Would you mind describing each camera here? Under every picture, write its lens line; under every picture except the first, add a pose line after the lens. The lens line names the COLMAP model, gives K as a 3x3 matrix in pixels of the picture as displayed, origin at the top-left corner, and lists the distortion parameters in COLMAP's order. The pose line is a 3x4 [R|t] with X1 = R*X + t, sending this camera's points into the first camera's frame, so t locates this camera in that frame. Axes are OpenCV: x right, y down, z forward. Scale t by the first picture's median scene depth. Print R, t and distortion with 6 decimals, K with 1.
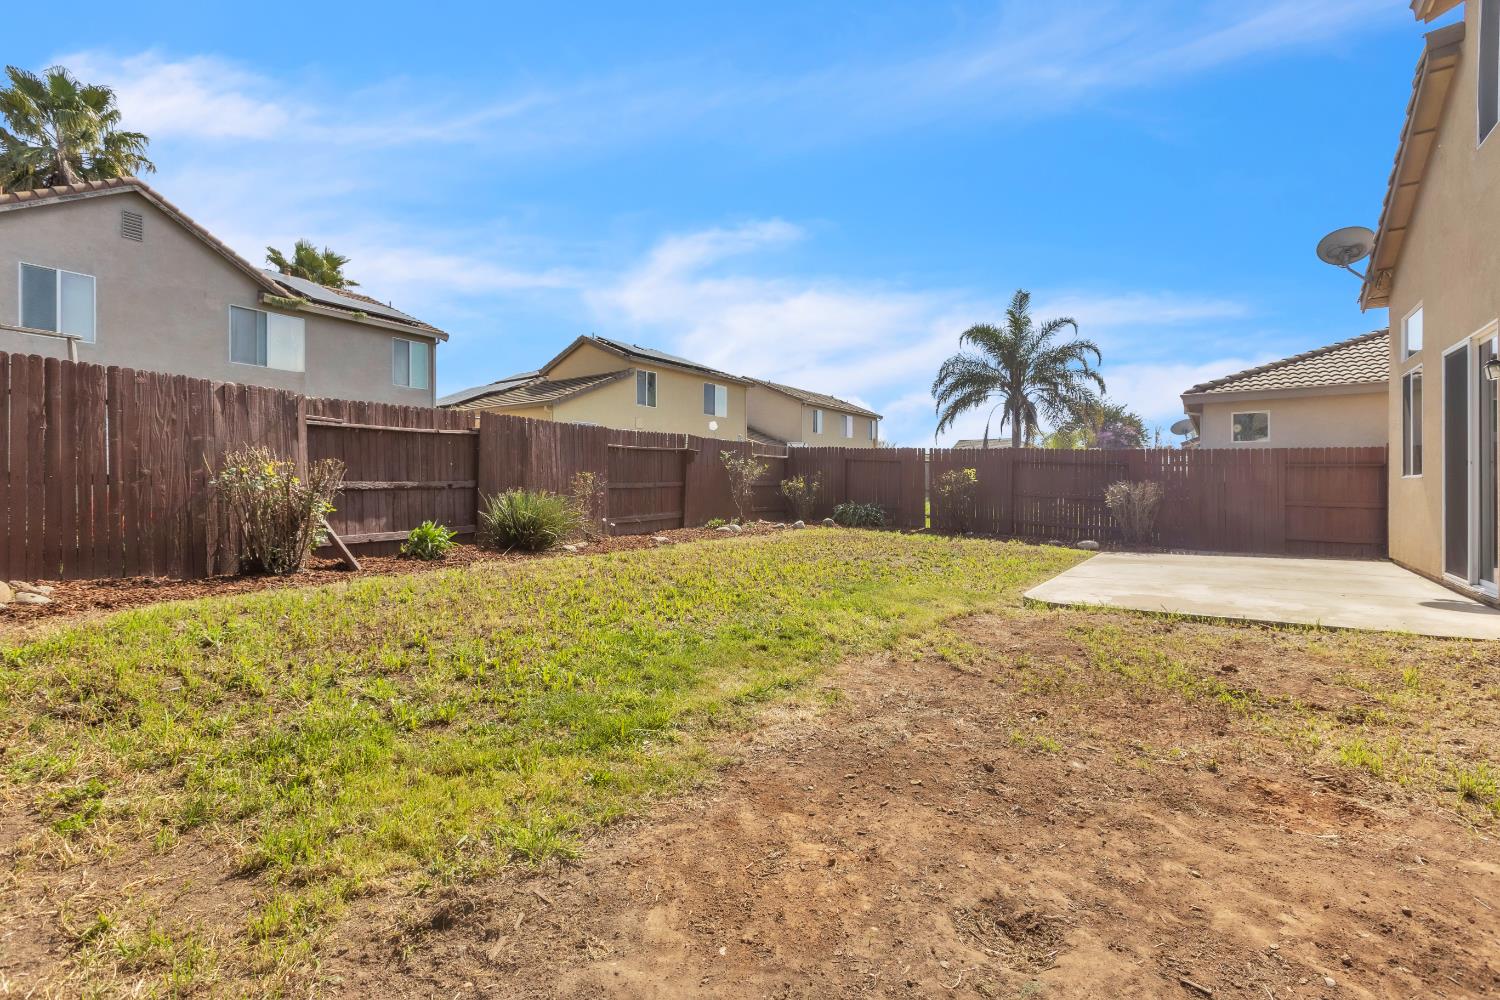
lens RADIAL K [[684.1, 0, 748.0], [0, 684.1, 488.1], [0, 0, 1]] dist [0.001881, 0.000135]
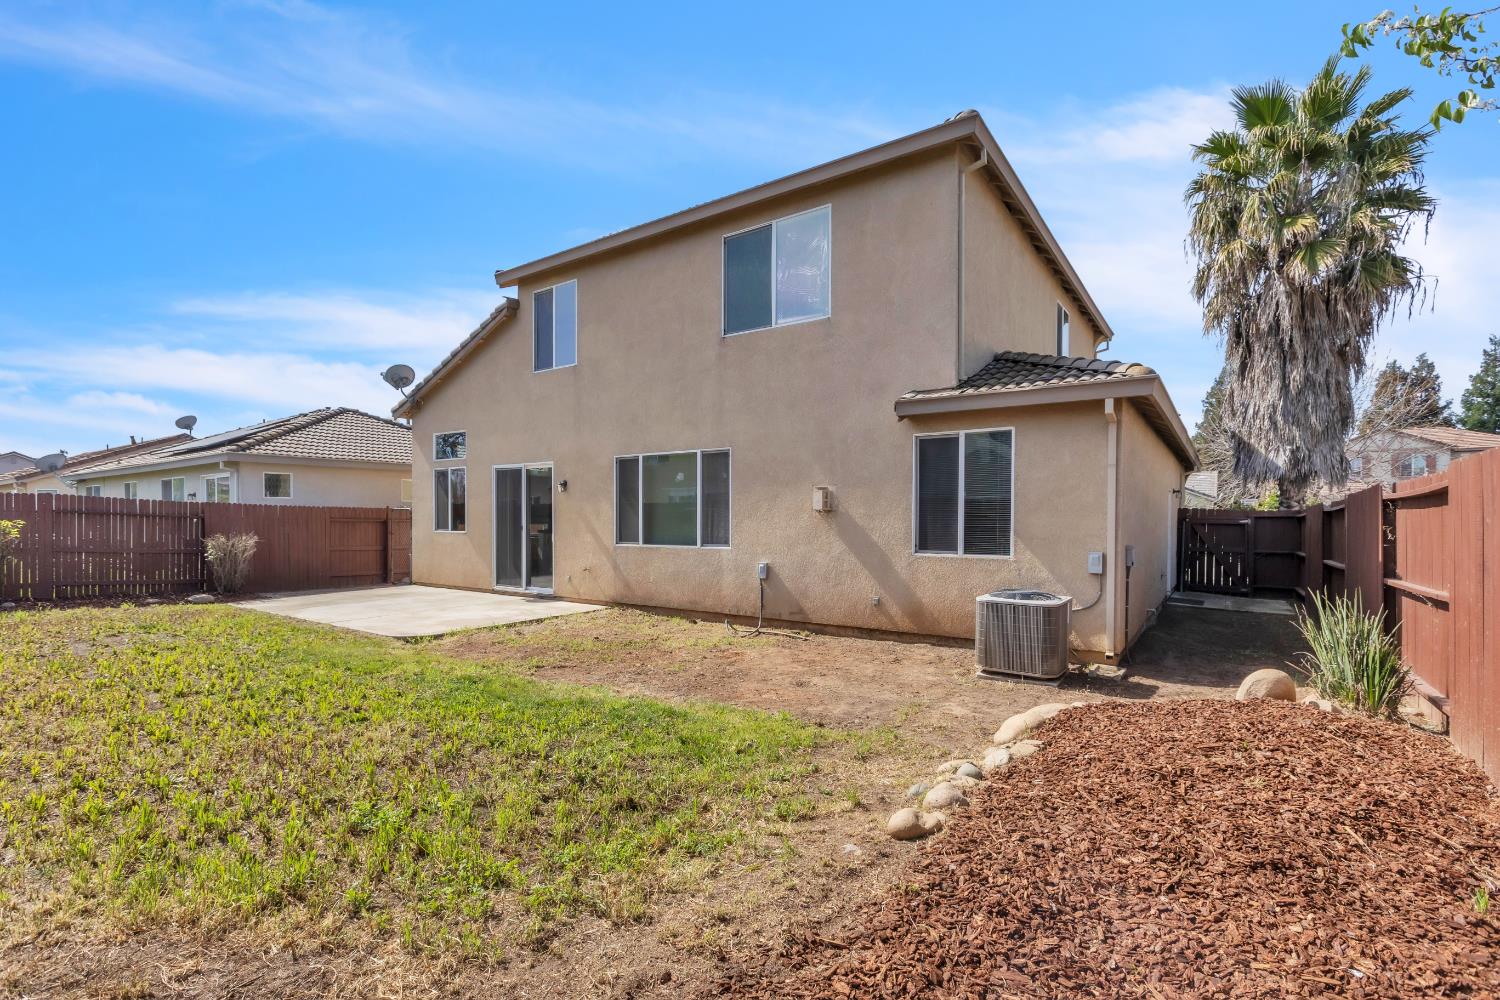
lens RADIAL K [[679.3, 0, 746.8], [0, 679.3, 522.4], [0, 0, 1]] dist [-0.000469, -0.000008]
pose [[0.002861, -0.002855, 0.999992, -0.493835], [-0.001527, 0.999995, 0.002860, -0.033088], [-0.999995, -0.001535, 0.002857, 0.200847]]
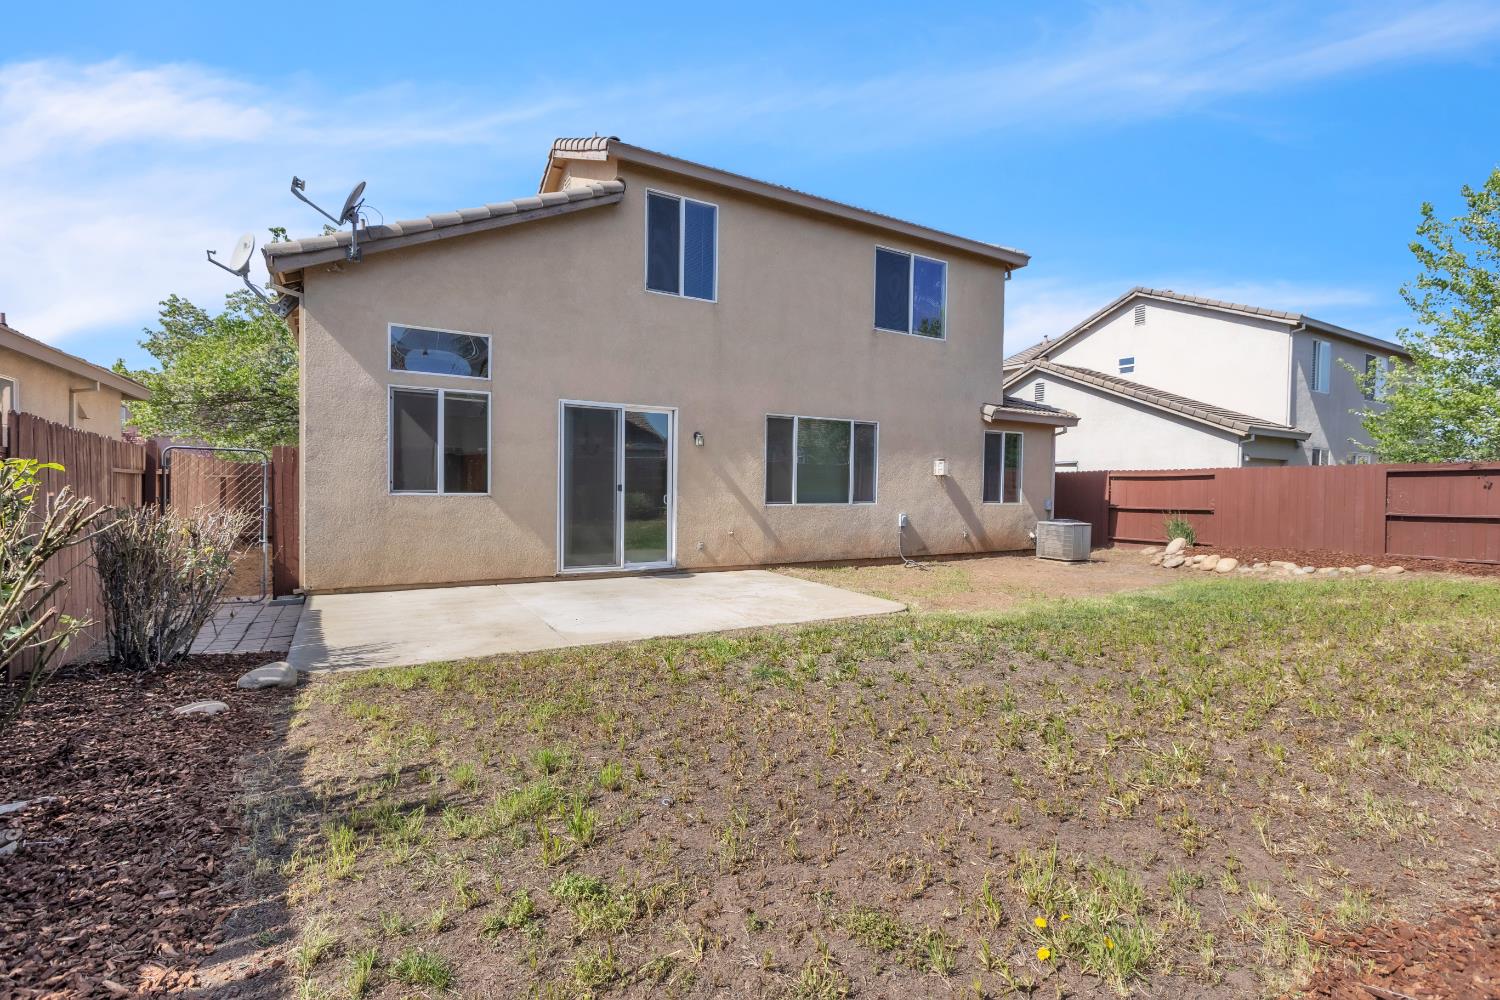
lens RADIAL K [[684.1, 0, 748.0], [0, 684.1, 488.1], [0, 0, 1]] dist [0.001881, 0.000135]
pose [[-0.908454, -0.015833, 0.417686, 0.098159], [-0.013356, 0.999872, 0.008853, -0.029320], [-0.417772, 0.002464, -0.908548, 1.256746]]
